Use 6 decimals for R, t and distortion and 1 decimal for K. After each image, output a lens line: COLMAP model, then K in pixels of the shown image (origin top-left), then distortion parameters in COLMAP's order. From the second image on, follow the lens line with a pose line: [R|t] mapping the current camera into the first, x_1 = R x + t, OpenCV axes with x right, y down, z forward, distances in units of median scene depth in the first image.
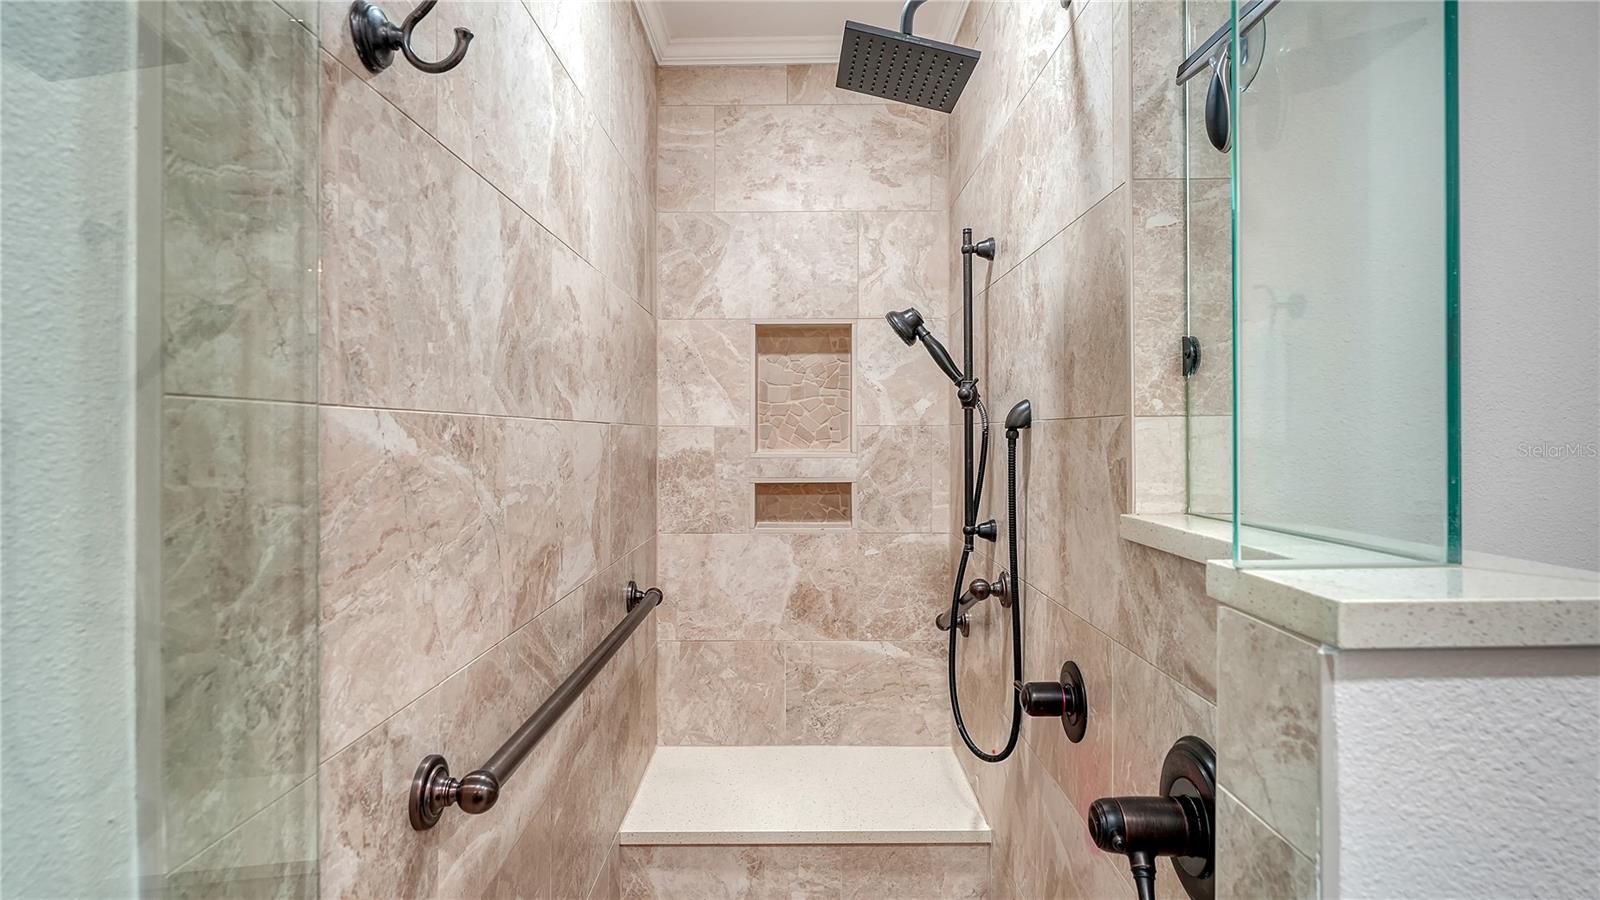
lens RADIAL K [[826.6, 0, 799.0], [0, 826.6, 435.2], [0, 0, 1]] dist [0.001038, 0.000284]
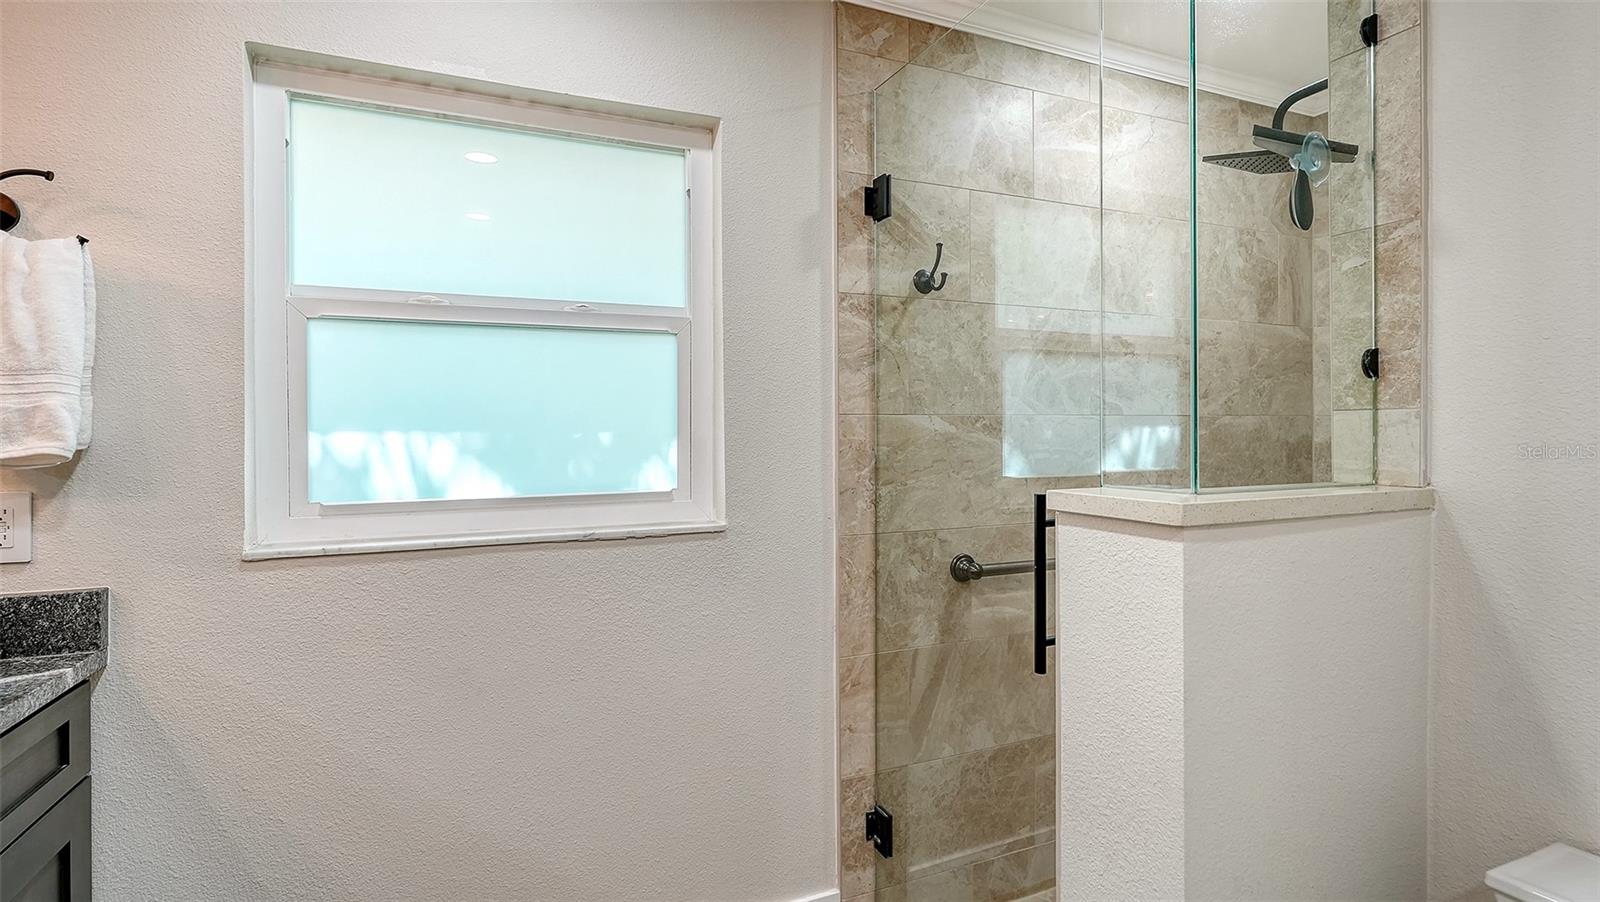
lens RADIAL K [[726.4, 0, 782.2], [0, 726.4, 425.8], [0, 0, 1]] dist [0.000330, -0.000092]
pose [[0.394289, 0.002085, -0.918984, 1.151598], [0.002342, 0.999992, 0.003273, -0.003580], [0.918983, -0.003443, 0.394281, -0.306286]]
